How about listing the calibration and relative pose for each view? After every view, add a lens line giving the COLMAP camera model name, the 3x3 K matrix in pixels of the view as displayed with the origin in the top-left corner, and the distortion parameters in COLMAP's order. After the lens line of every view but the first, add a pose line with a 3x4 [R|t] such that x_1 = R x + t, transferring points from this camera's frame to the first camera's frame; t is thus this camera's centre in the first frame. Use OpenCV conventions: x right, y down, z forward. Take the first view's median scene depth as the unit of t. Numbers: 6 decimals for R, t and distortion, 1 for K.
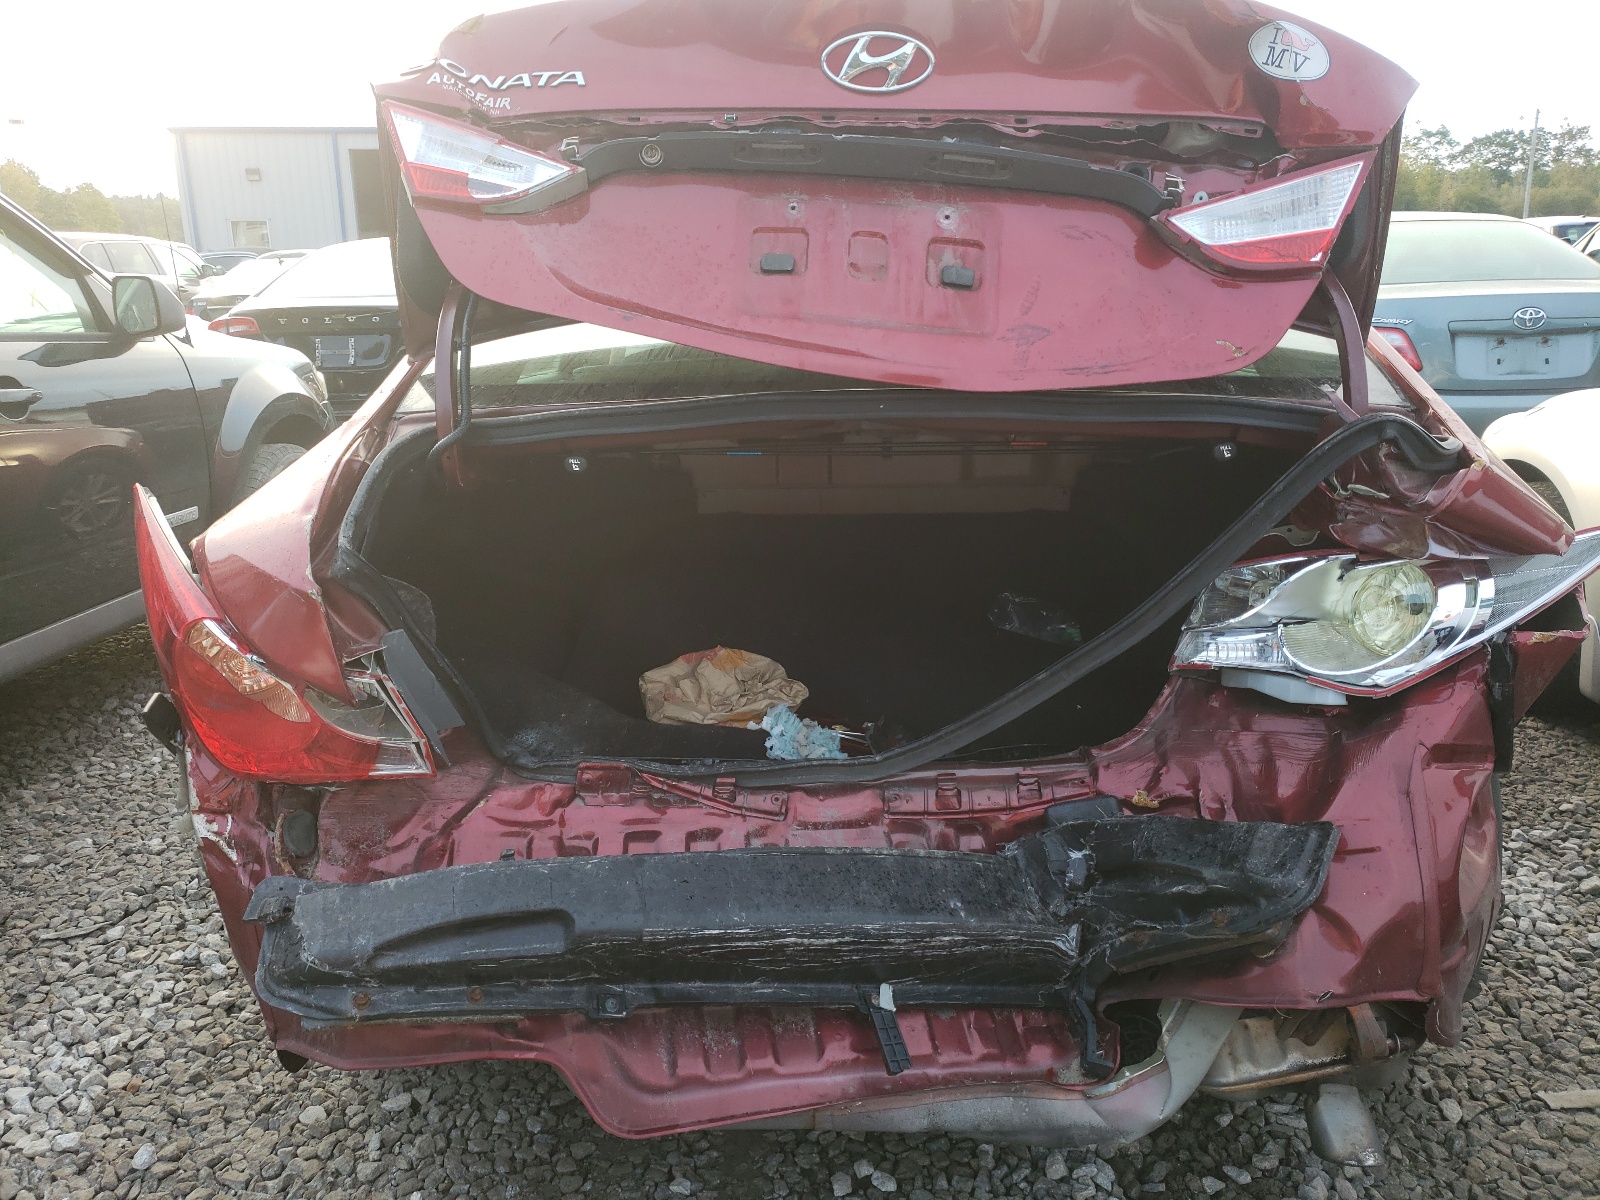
lens RADIAL K [[1165.8, 0, 805.3], [0, 1165.8, 592.2], [0, 0, 1]] dist [0.016811, -0.000669]
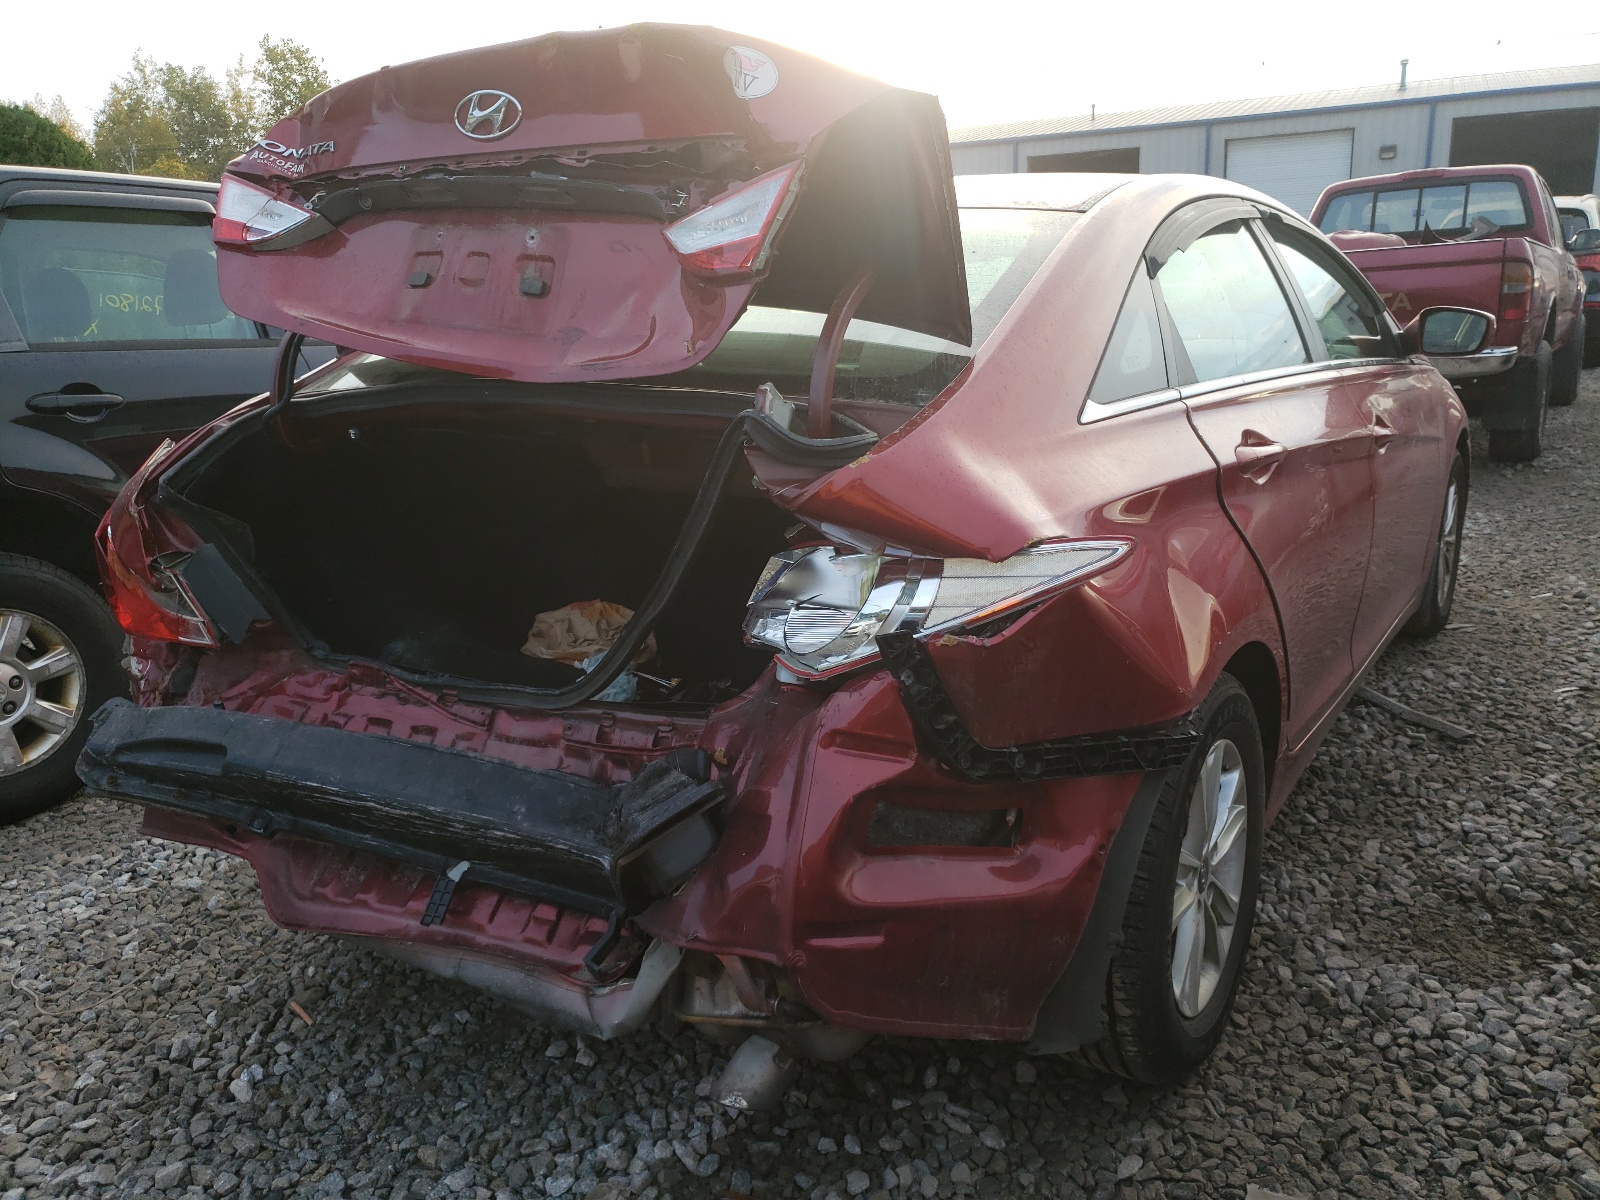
lens RADIAL K [[1201.5, 0, 800.0], [0, 1201.5, 600.0], [0, 0, 1]] dist [0.012819, 0.001569]
pose [[0.872406, 0.098490, -0.478755, 0.993935], [-0.095852, 0.994943, 0.030014, -0.012749], [0.479290, 0.019705, 0.877435, 0.050287]]
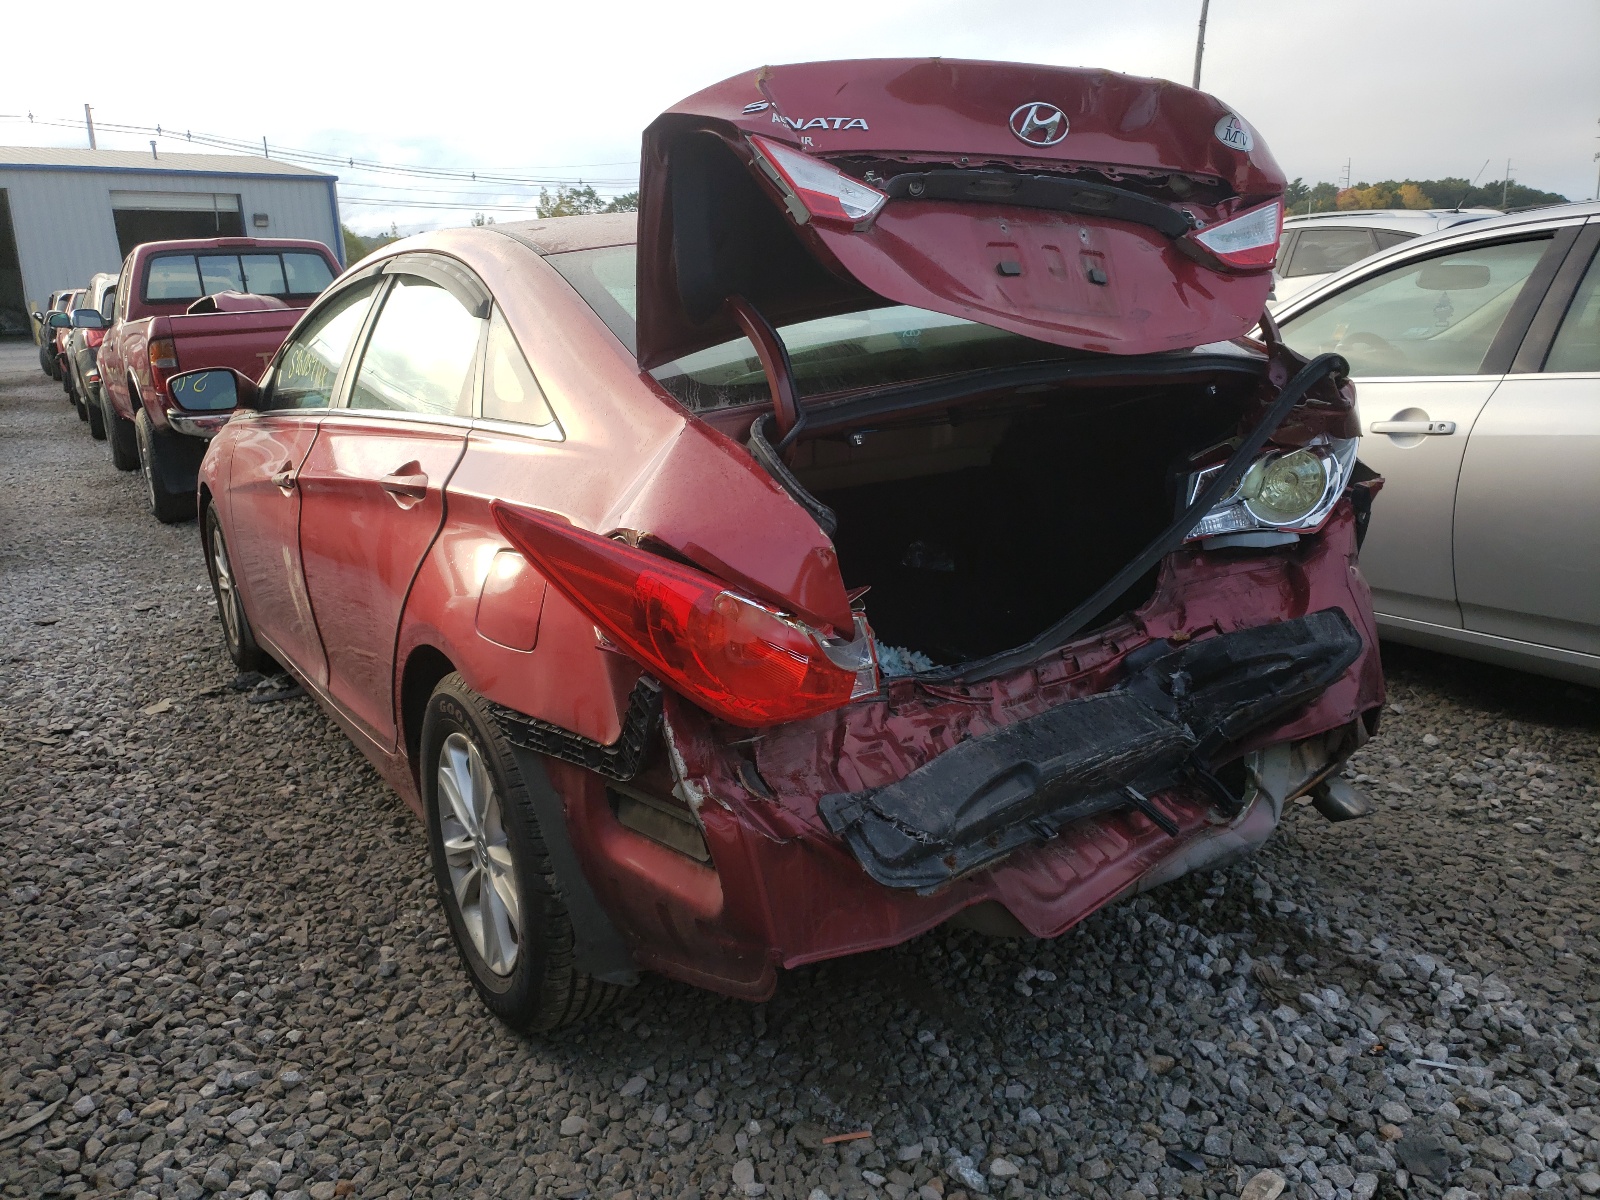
lens RADIAL K [[1165.8, 0, 805.3], [0, 1165.8, 592.2], [0, 0, 1]] dist [0.016811, -0.000669]
pose [[0.831357, -0.158533, 0.532647, -0.978892], [0.175753, 0.984258, 0.018632, 0.017575], [-0.527216, 0.078125, 0.846132, 0.016716]]
